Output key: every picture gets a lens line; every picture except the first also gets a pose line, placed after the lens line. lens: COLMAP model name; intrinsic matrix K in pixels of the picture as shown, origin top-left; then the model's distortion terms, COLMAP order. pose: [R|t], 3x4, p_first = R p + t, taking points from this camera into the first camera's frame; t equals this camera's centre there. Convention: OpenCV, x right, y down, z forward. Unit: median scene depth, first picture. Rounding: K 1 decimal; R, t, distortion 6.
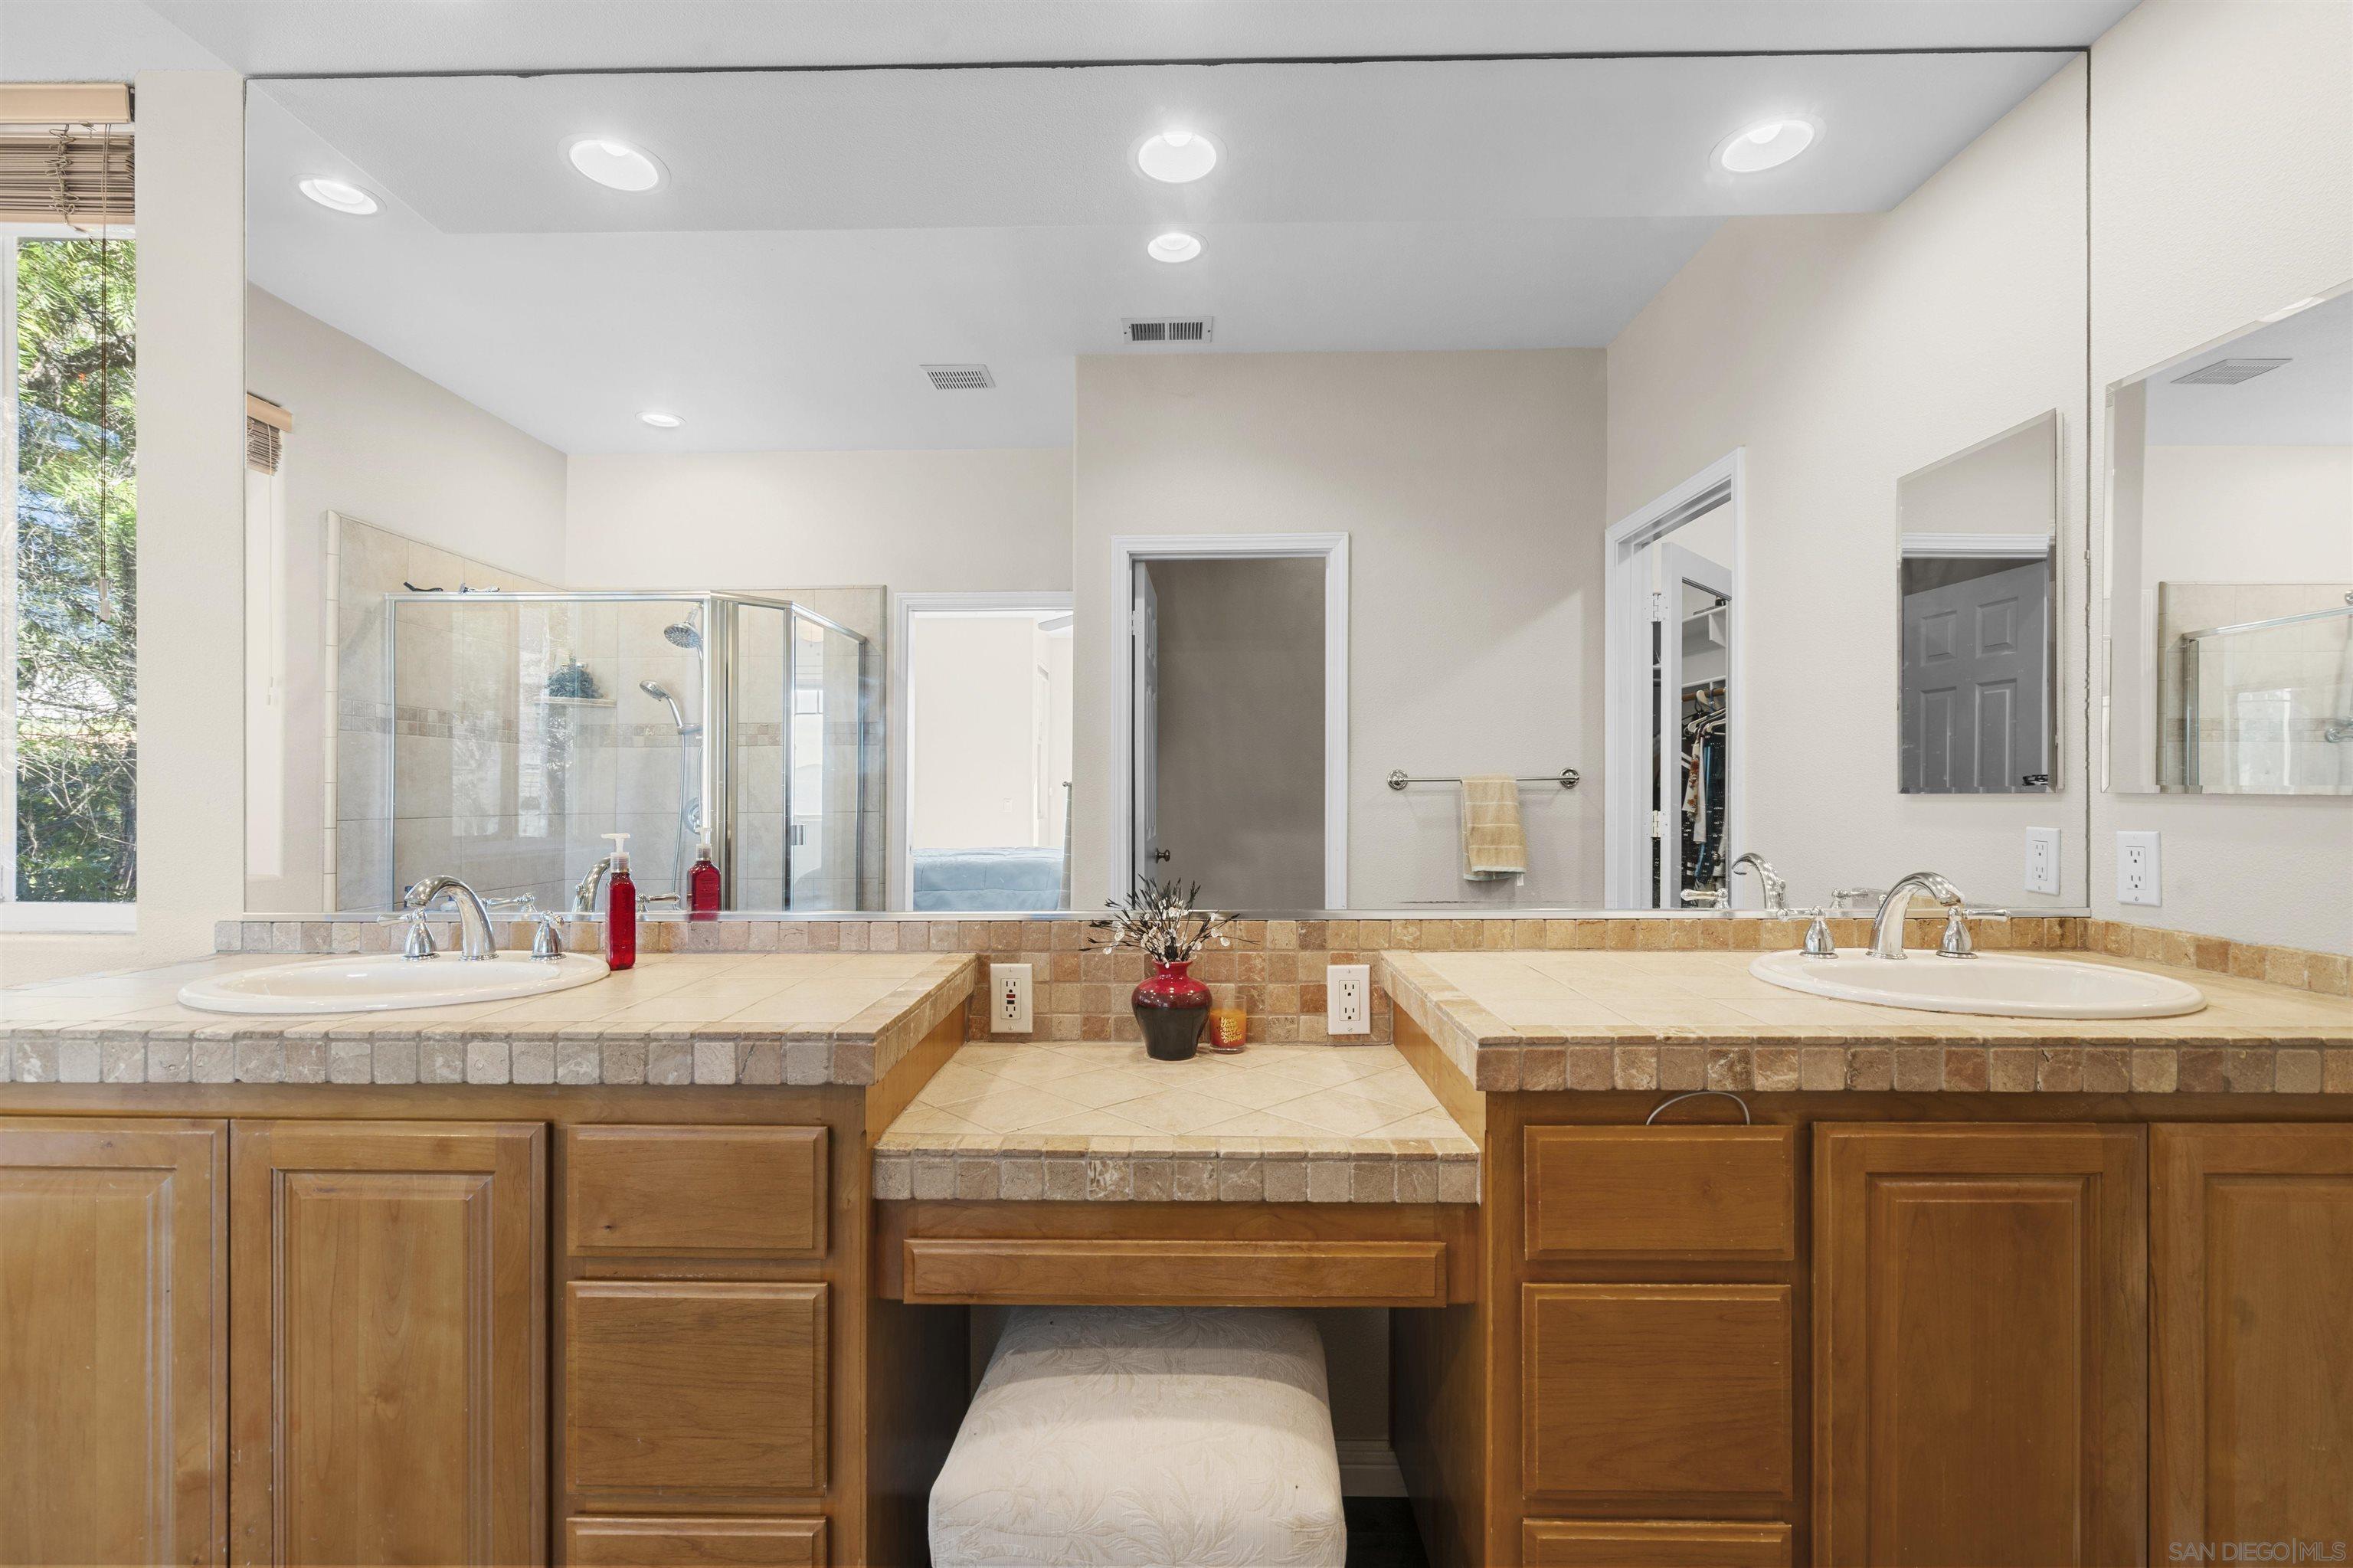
lens RADIAL K [[1056.2, 0, 1173.9], [0, 1056.2, 794.0], [0, 0, 1]] dist [-0.002812, 0.000252]
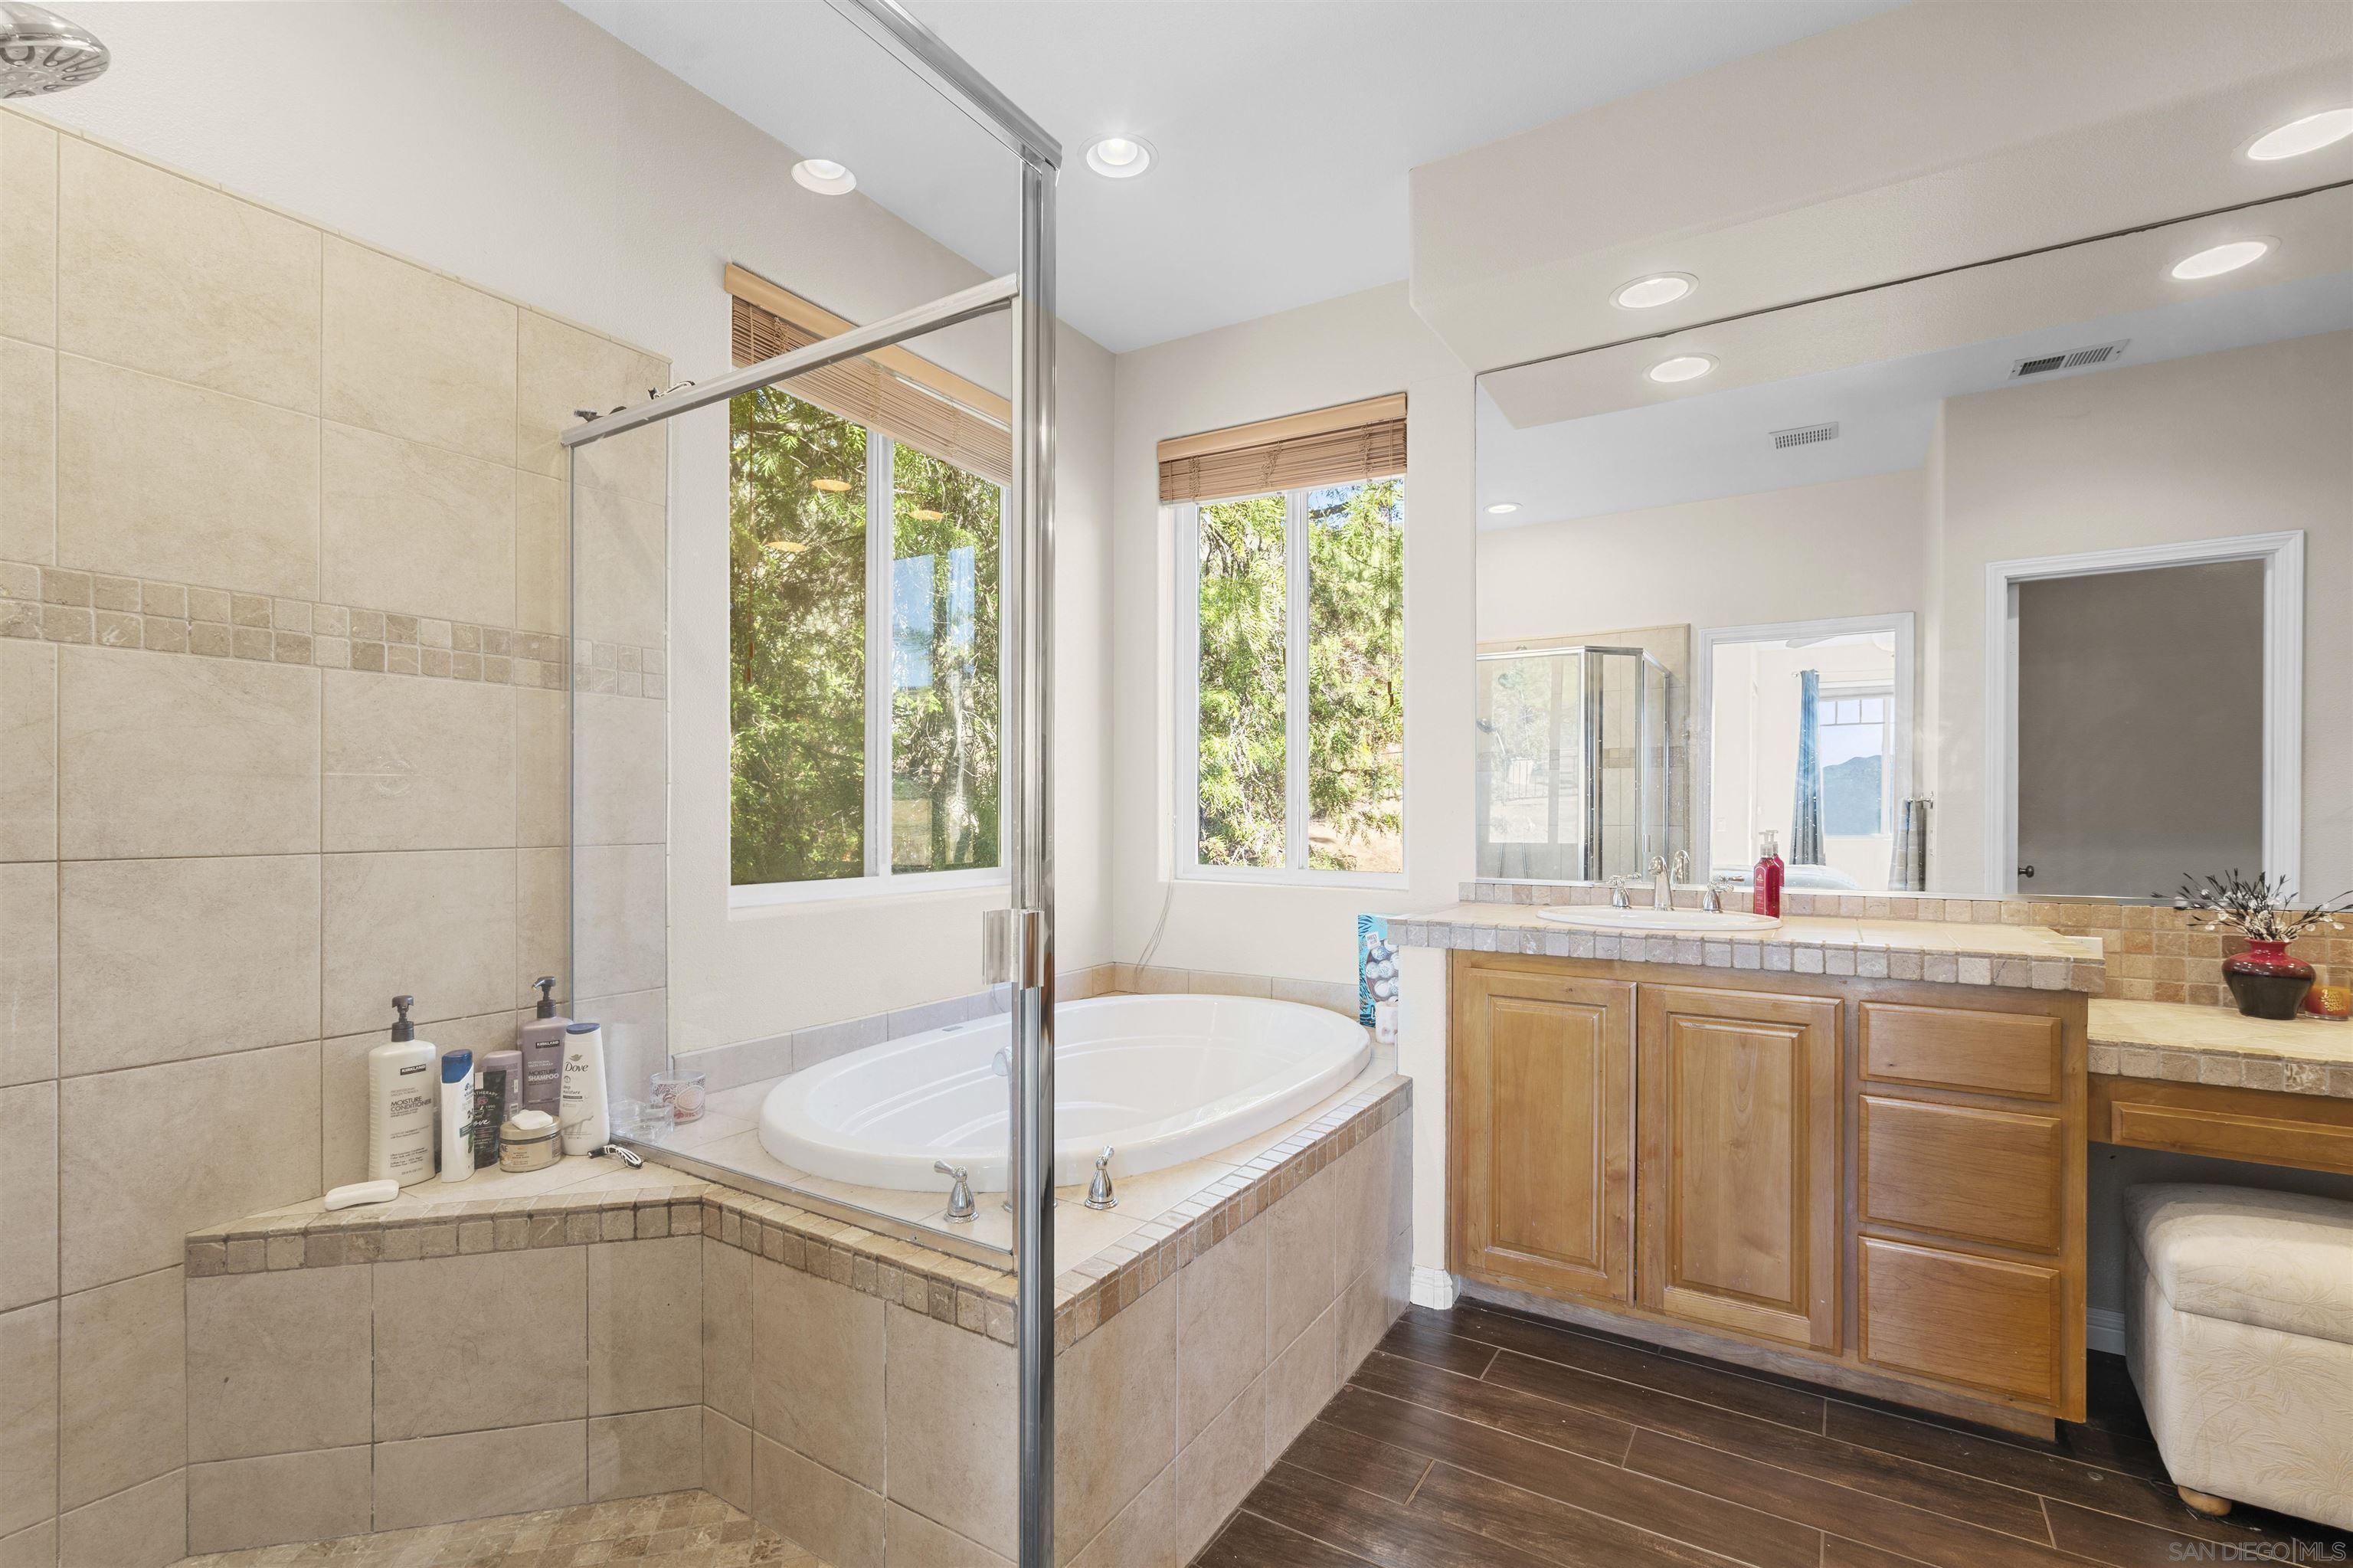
lens RADIAL K [[1059.7, 0, 1166.9], [0, 1059.7, 813.5], [0, 0, 1]] dist [-0.004911, 0.000973]
pose [[0.853194, 0.001842, -0.521590, -0.620616], [-0.001134, 0.999998, 0.001676, 0.012439], [0.521592, -0.000838, 0.853195, -0.982344]]
